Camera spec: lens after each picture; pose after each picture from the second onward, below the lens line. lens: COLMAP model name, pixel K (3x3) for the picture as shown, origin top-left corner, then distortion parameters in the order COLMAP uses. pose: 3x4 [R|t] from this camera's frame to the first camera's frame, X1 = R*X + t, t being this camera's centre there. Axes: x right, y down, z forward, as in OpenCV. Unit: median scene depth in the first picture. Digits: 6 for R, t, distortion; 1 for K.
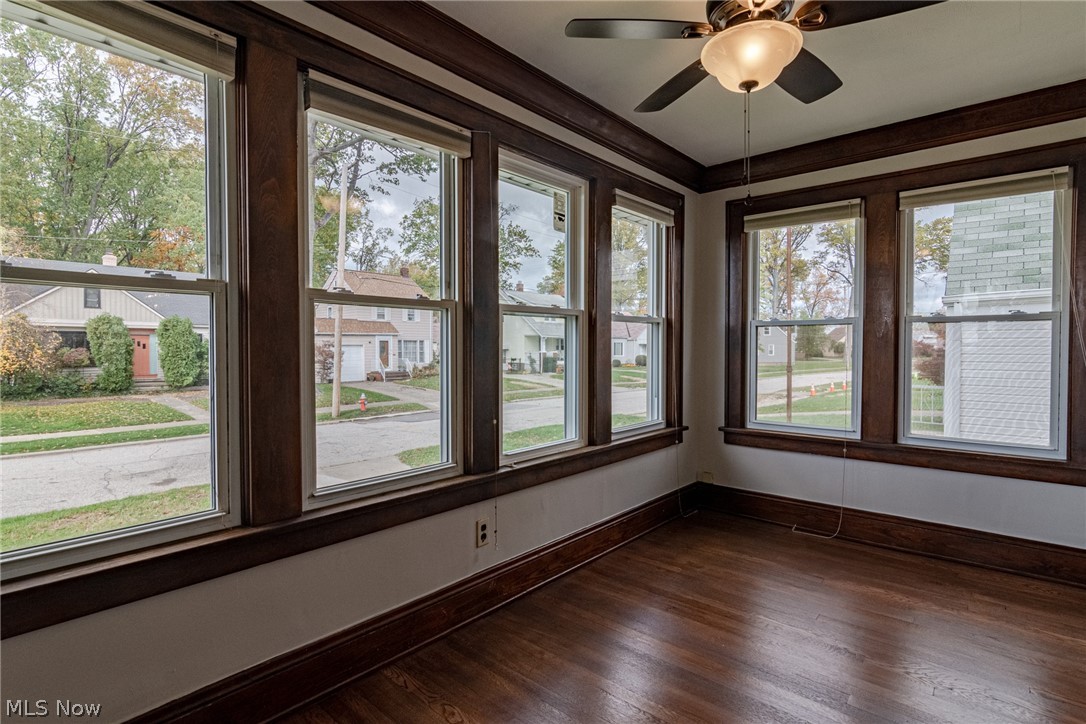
lens RADIAL K [[534.0, 0, 552.4], [0, 534.0, 353.6], [0, 0, 1]] dist [0.001704, 0.001423]
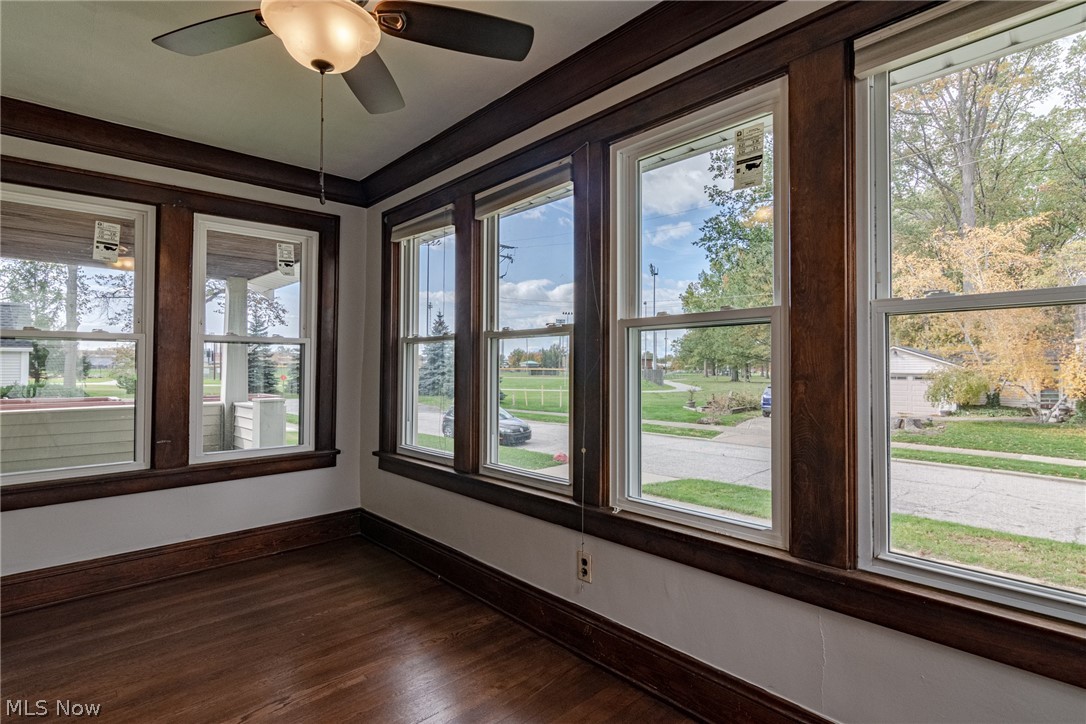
lens RADIAL K [[534.0, 0, 534.2], [0, 534.0, 359.3], [0, 0, 1]] dist [0.001704, 0.001423]
pose [[-0.115666, -0.016703, -0.993148, 0.820909], [-0.015649, 0.999765, -0.014992, -0.014913], [0.993165, 0.013807, -0.115901, 1.016102]]
